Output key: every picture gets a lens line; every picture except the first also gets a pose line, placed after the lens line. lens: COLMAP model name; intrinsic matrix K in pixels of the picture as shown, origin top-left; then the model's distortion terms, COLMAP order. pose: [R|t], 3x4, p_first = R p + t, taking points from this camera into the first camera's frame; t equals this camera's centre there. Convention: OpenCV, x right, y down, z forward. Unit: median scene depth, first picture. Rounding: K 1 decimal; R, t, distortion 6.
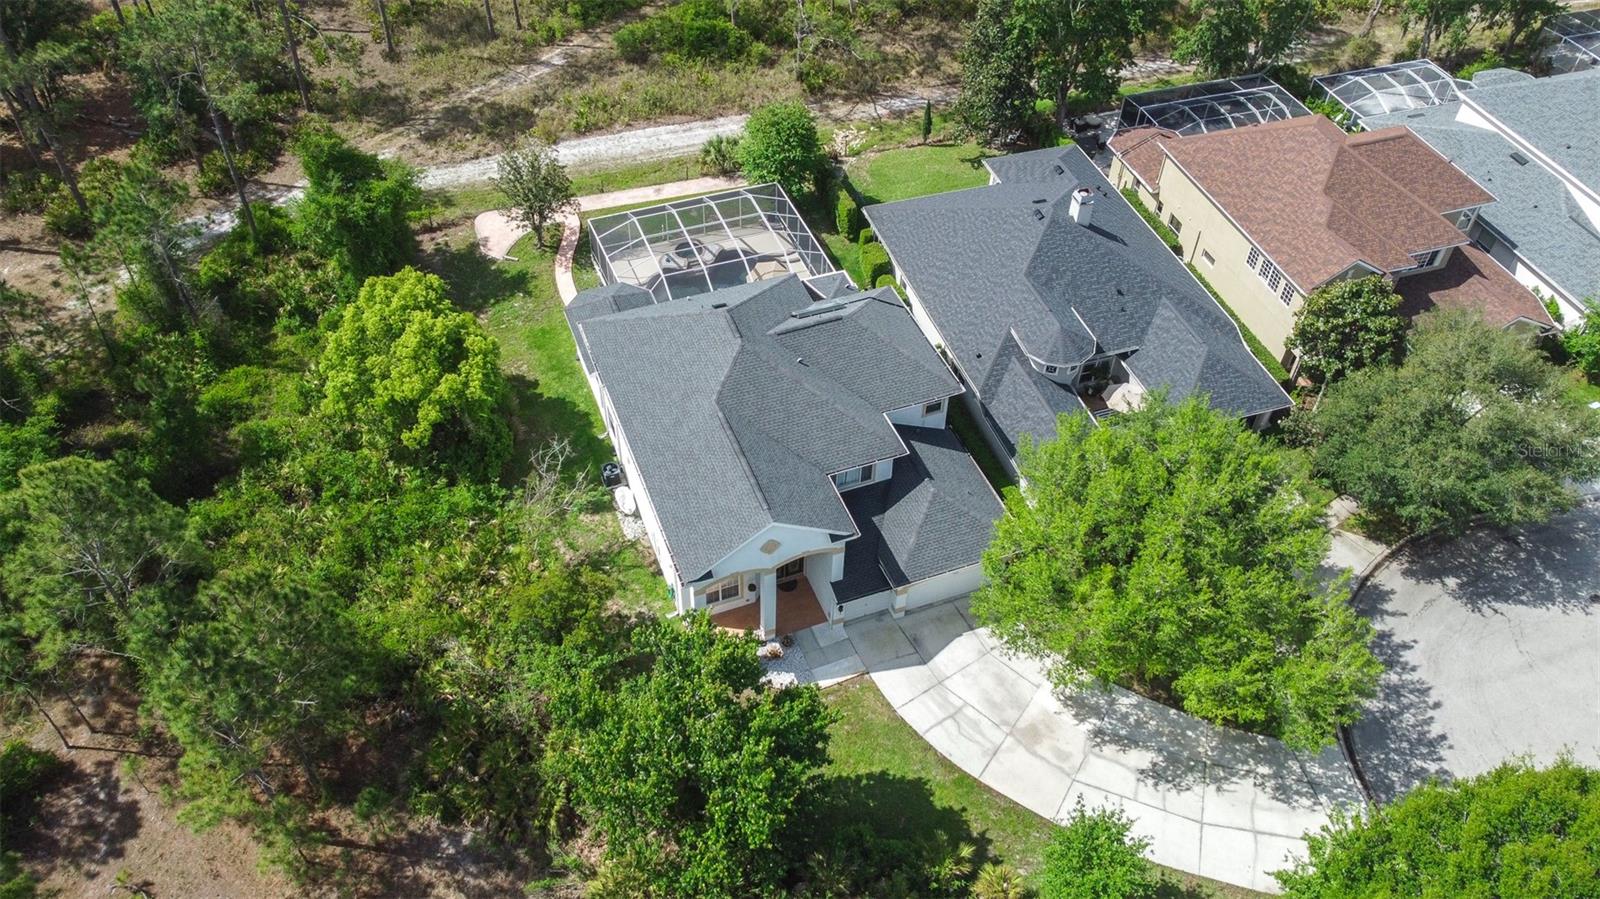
lens RADIAL K [[1207.1, 0, 800.0], [0, 1207.1, 449.5], [0, 0, 1]] dist [-0.000625, -0.003672]
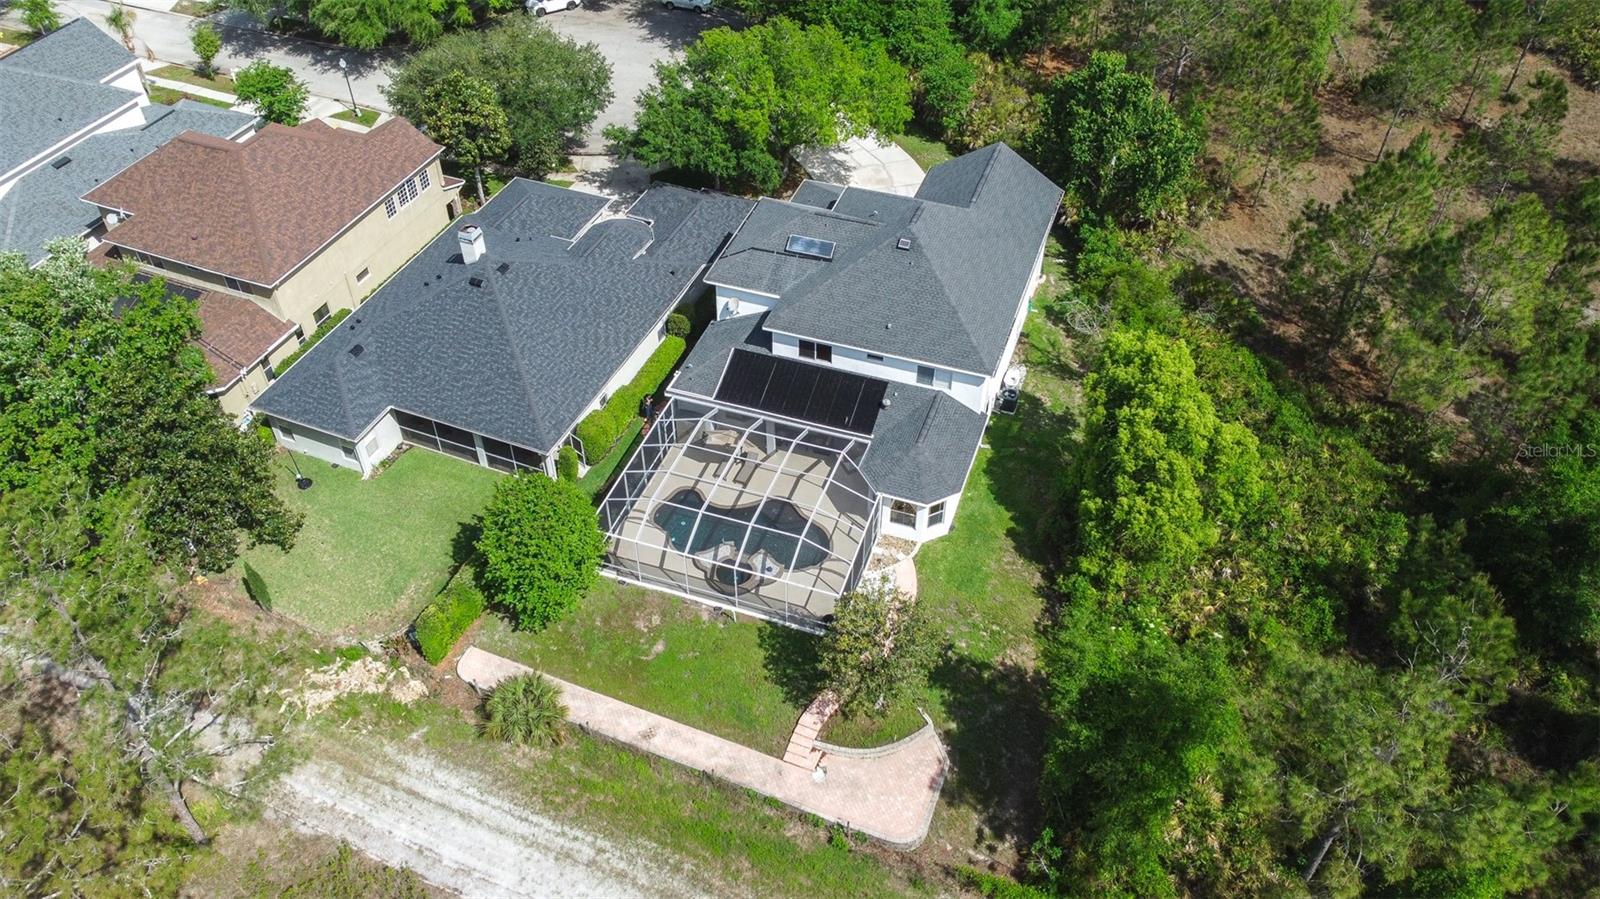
lens RADIAL K [[1207.1, 0, 800.0], [0, 1207.1, 449.5], [0, 0, 1]] dist [-0.000625, -0.003672]
pose [[-0.758543, -0.461343, 0.460190, -0.483094], [0.459968, 0.121150, 0.879632, -0.911415], [-0.461564, 0.878911, 0.120306, 0.916846]]
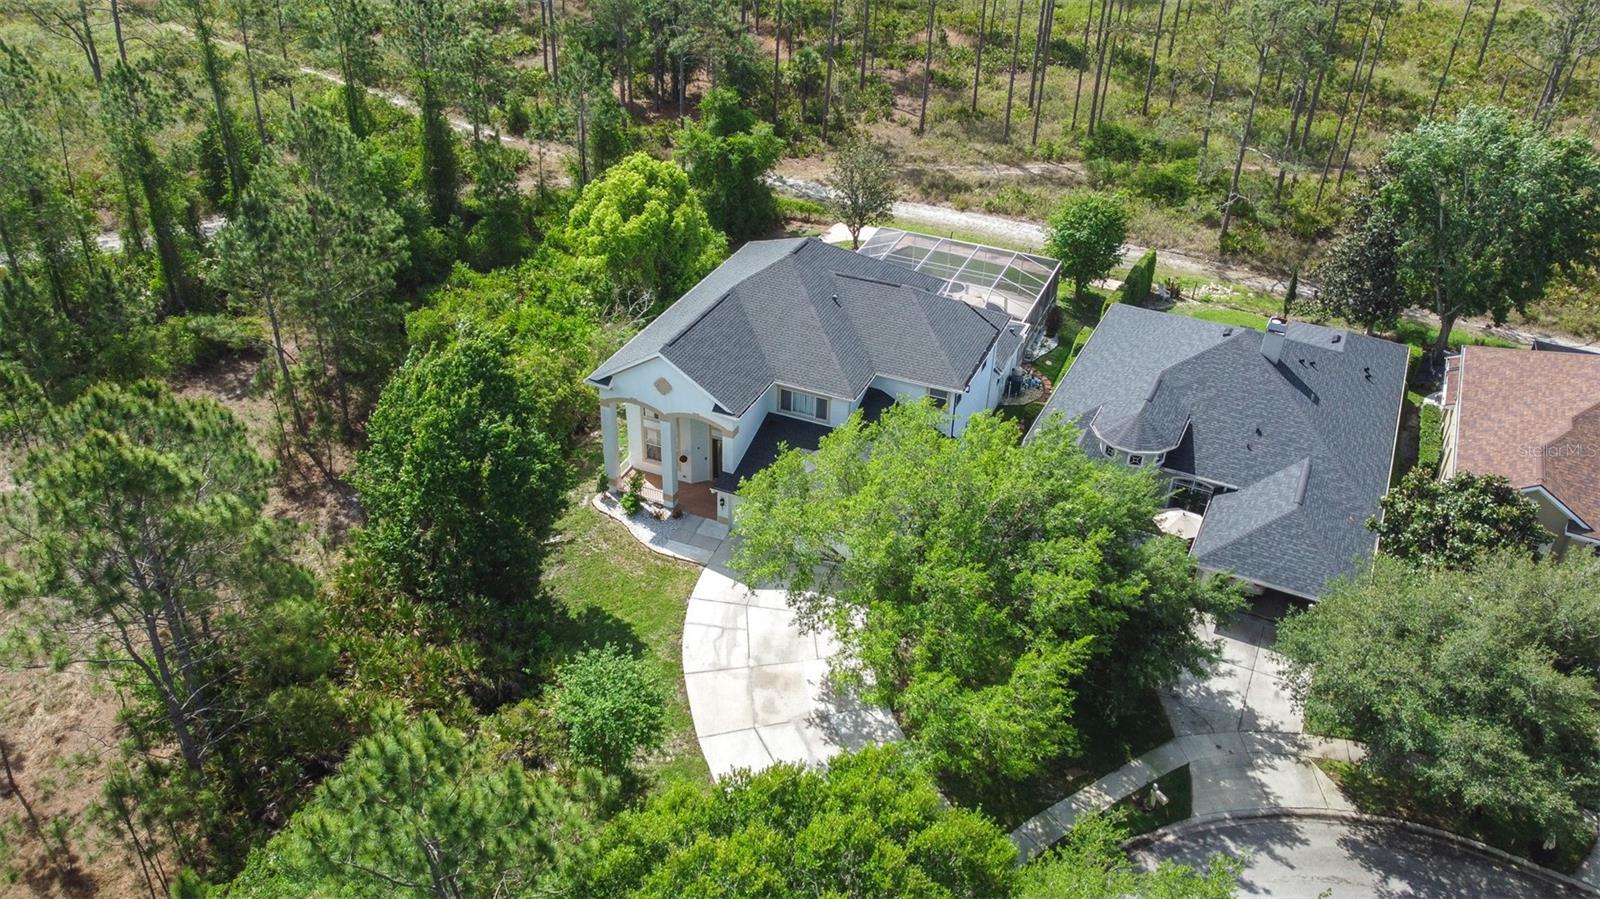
lens RADIAL K [[1207.1, 0, 800.0], [0, 1207.1, 449.5], [0, 0, 1]] dist [-0.000625, -0.003672]
pose [[0.715476, 0.378422, -0.587274, 0.540017], [-0.508398, 0.858579, -0.066140, 0.103490], [0.479192, 0.345890, 0.806681, 0.155786]]
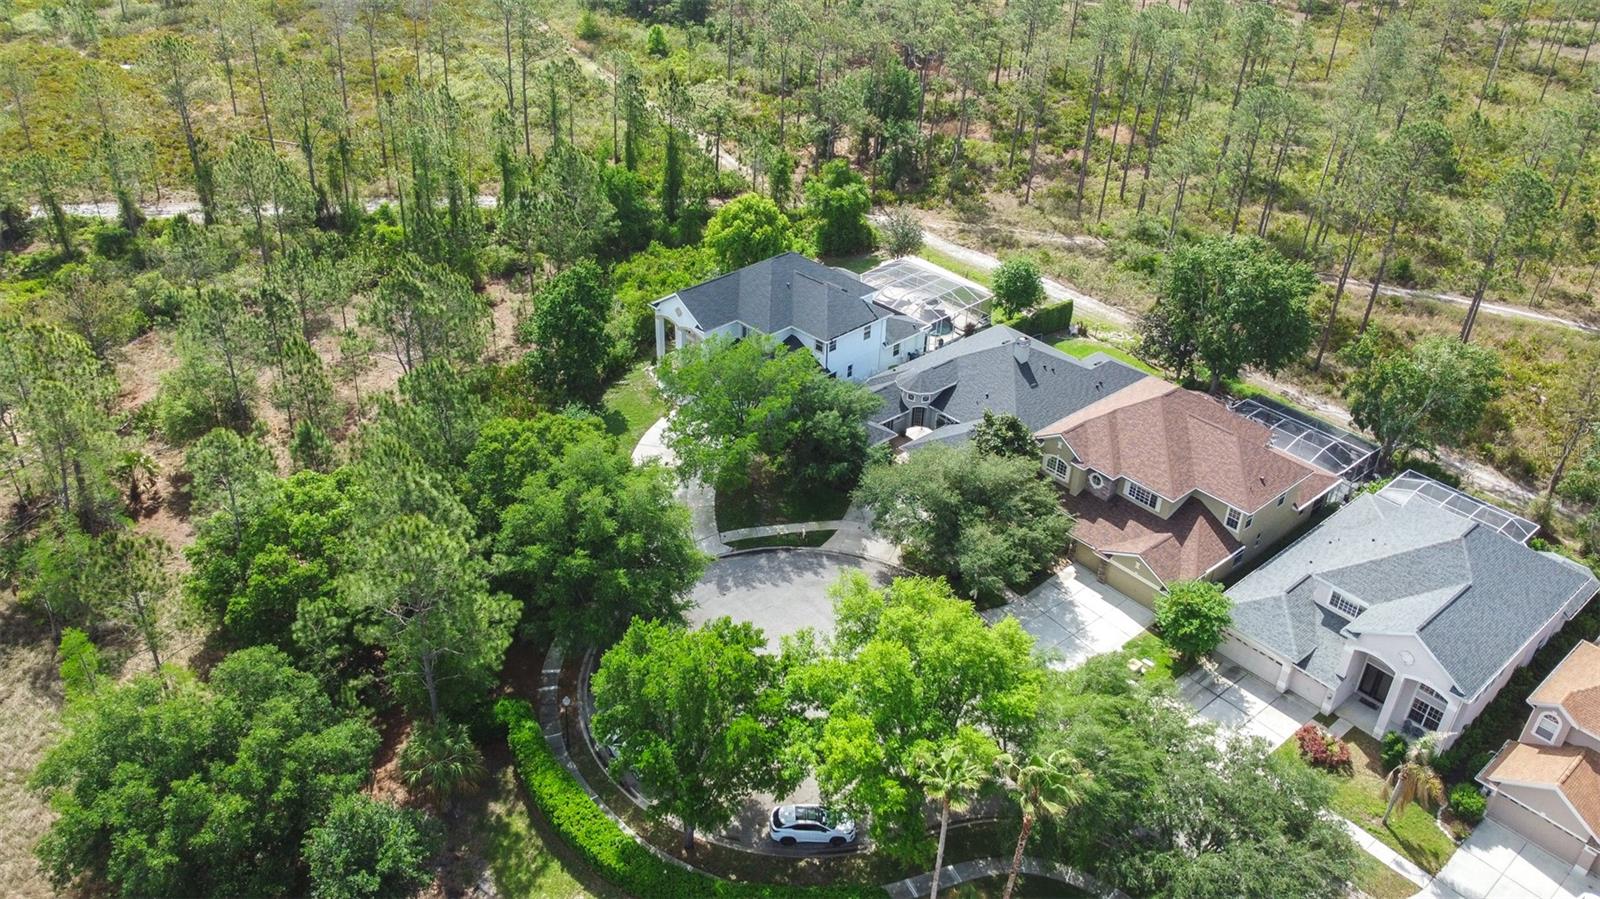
lens RADIAL K [[1207.1, 0, 800.0], [0, 1207.1, 449.5], [0, 0, 1]] dist [-0.000625, -0.003672]
pose [[0.395502, 0.483827, -0.780698, 1.381323], [-0.669865, 0.733489, 0.115216, -0.099477], [0.628378, 0.477394, 0.614196, -0.039299]]
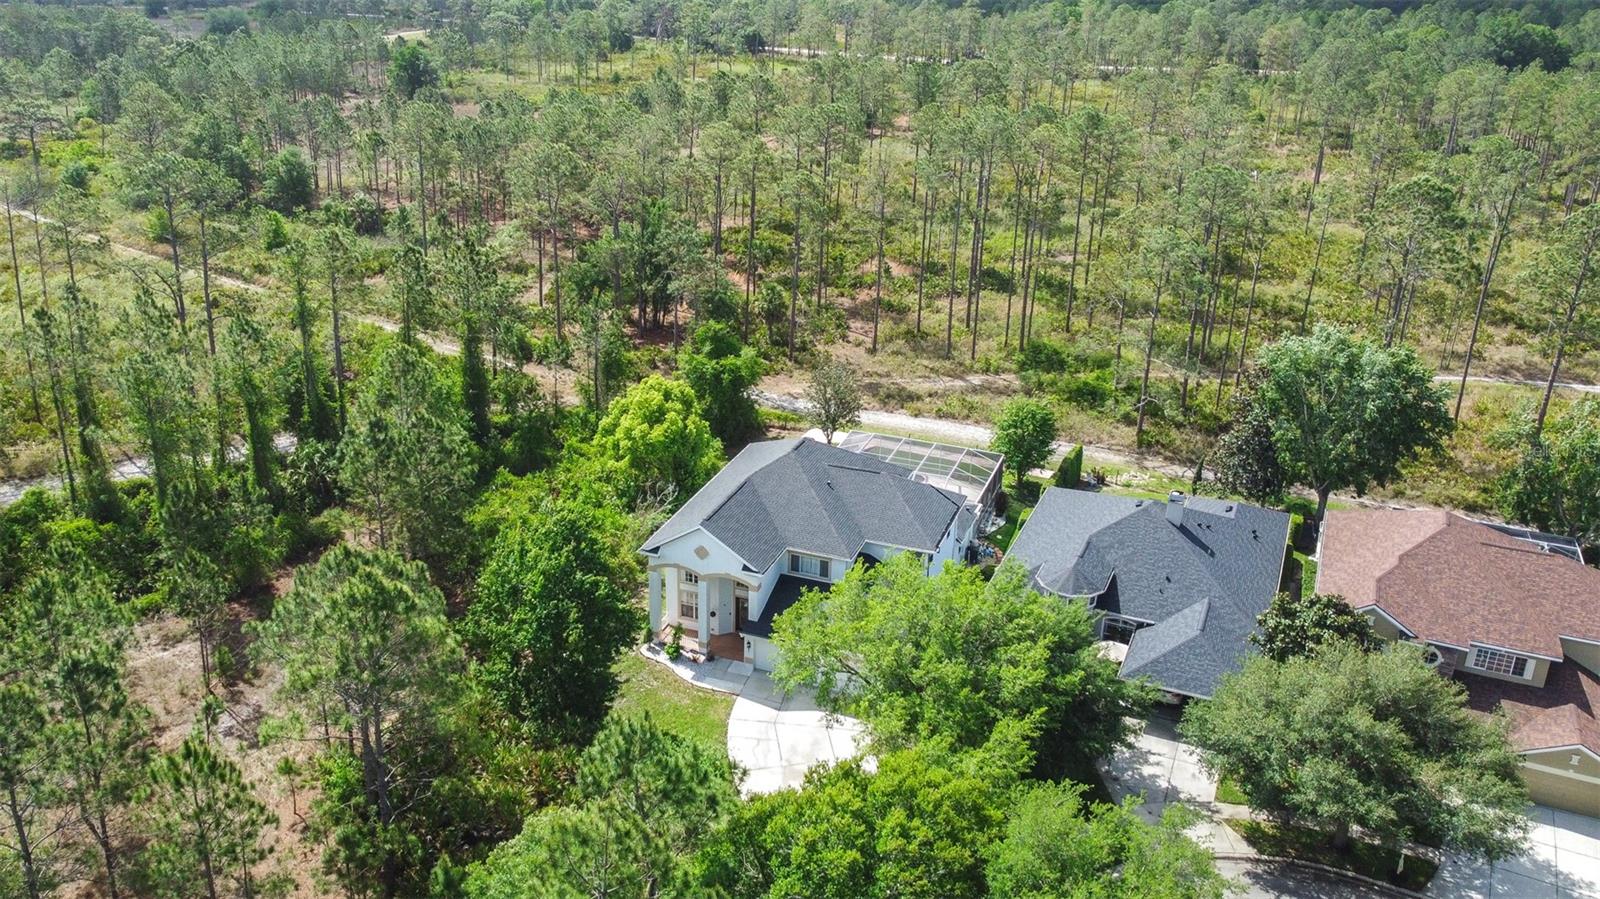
lens RADIAL K [[1286.4, 0, 760.2], [0, 1286.4, 423.3], [0, 0, 1]] dist [-0.003978, 0.001933]
pose [[0.738010, 0.238677, -0.631169, 0.690897], [-0.482749, 0.840291, -0.246709, 0.215464], [0.471482, 0.486770, 0.735364, -0.093218]]
